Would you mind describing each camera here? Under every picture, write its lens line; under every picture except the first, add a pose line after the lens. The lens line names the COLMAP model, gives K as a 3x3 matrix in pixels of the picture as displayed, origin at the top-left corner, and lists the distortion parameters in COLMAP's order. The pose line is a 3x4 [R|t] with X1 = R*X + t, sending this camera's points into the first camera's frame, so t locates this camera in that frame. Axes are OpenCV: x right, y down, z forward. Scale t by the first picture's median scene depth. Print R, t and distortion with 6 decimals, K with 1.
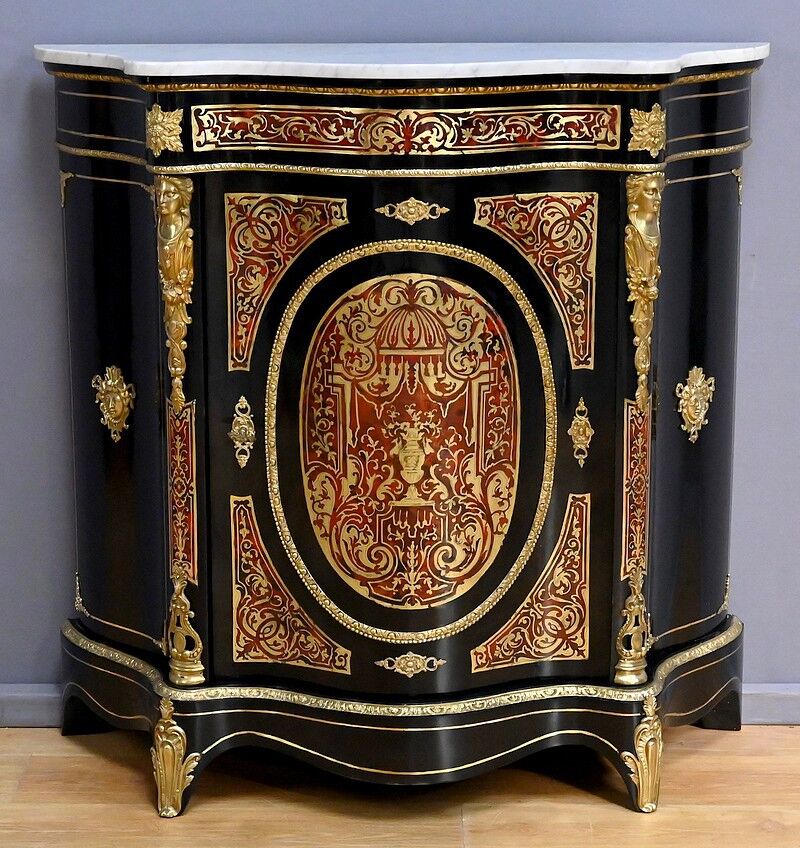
lens RADIAL K [[2517.4, 0, 400.0], [0, 2517.4, 424.0], [0, 0, 1]] dist [-0.086869, -0.454708]
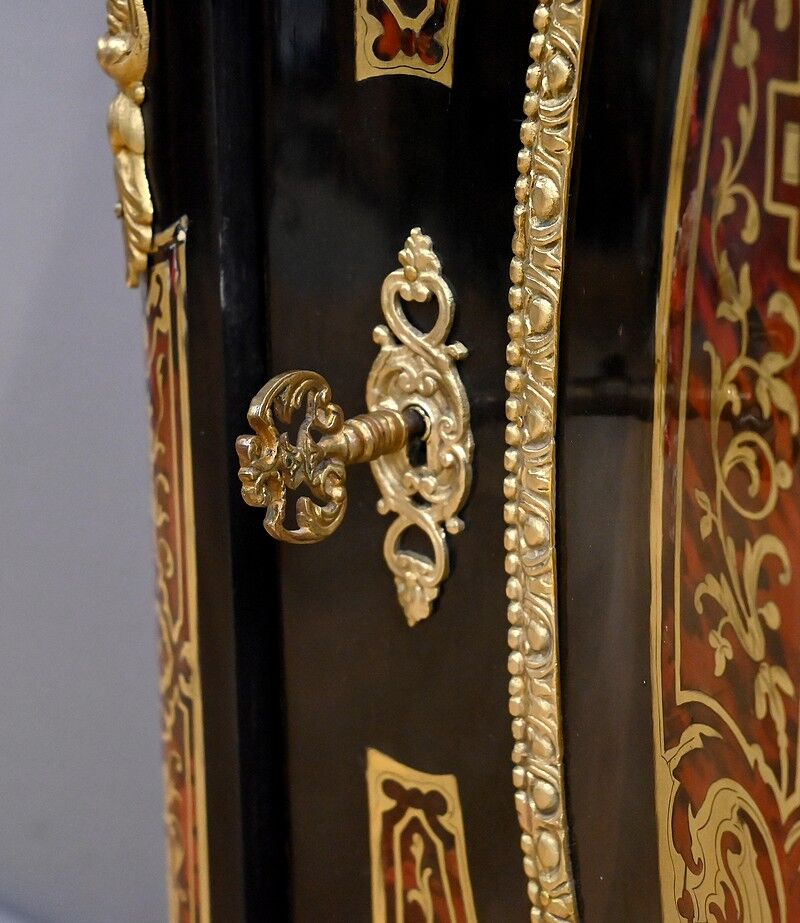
lens RADIAL K [[2036.9, 0, 400.0], [0, 2036.9, 461.5], [0, 0, 1]] dist [-0.006177, -0.140327]
pose [[0.771466, 0.173825, -0.612067, 0.026246], [-0.132061, 0.984755, 0.113214, -0.011193], [0.622415, -0.006510, 0.782660, 0.897267]]
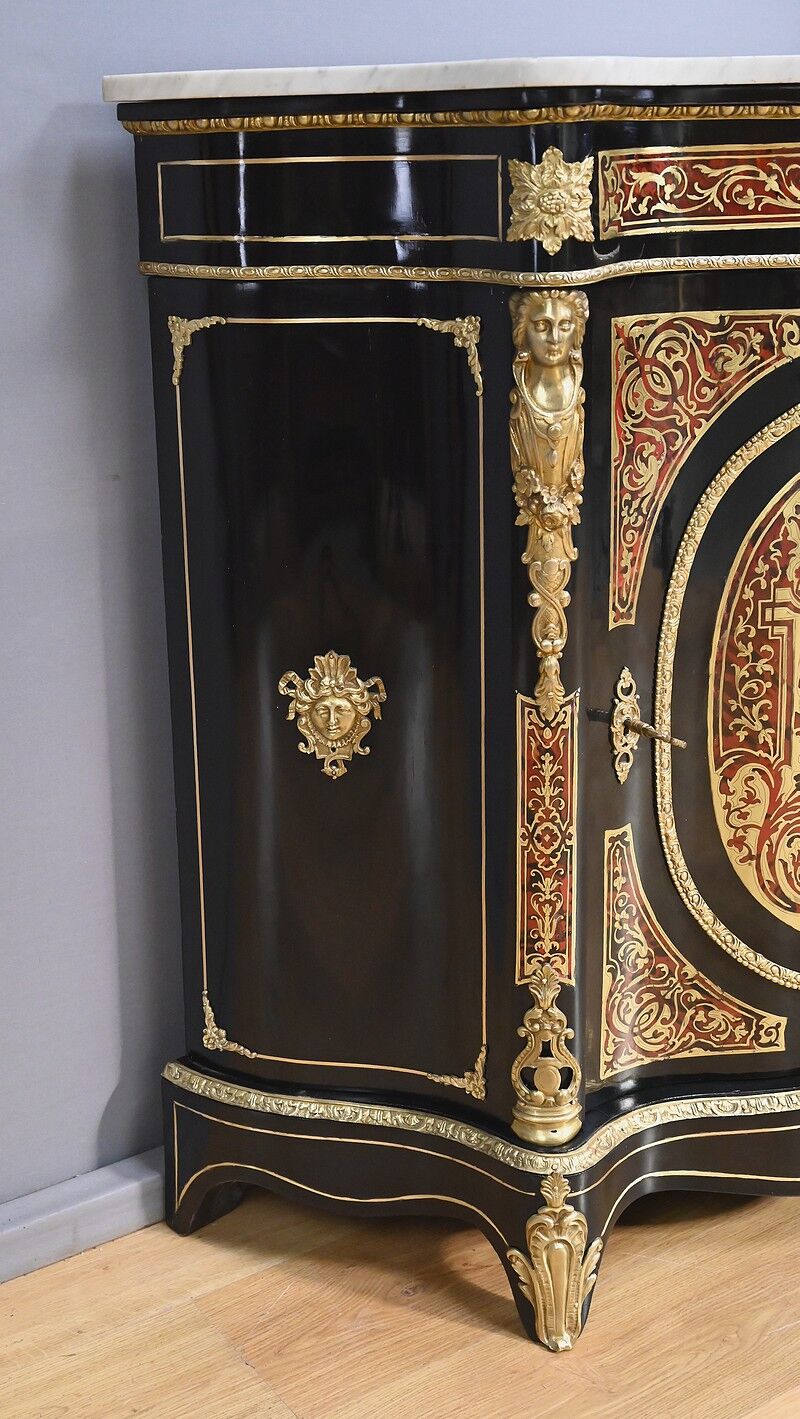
lens RADIAL K [[1797.8, 0, 491.9], [0, 1797.8, 816.9], [0, 0, 1]] dist [-0.003658, -0.036819]
pose [[0.816450, -0.226900, 0.530967, -0.326875], [0.142425, 0.970280, 0.195630, -0.065370], [-0.559575, -0.084099, 0.824502, 0.668845]]
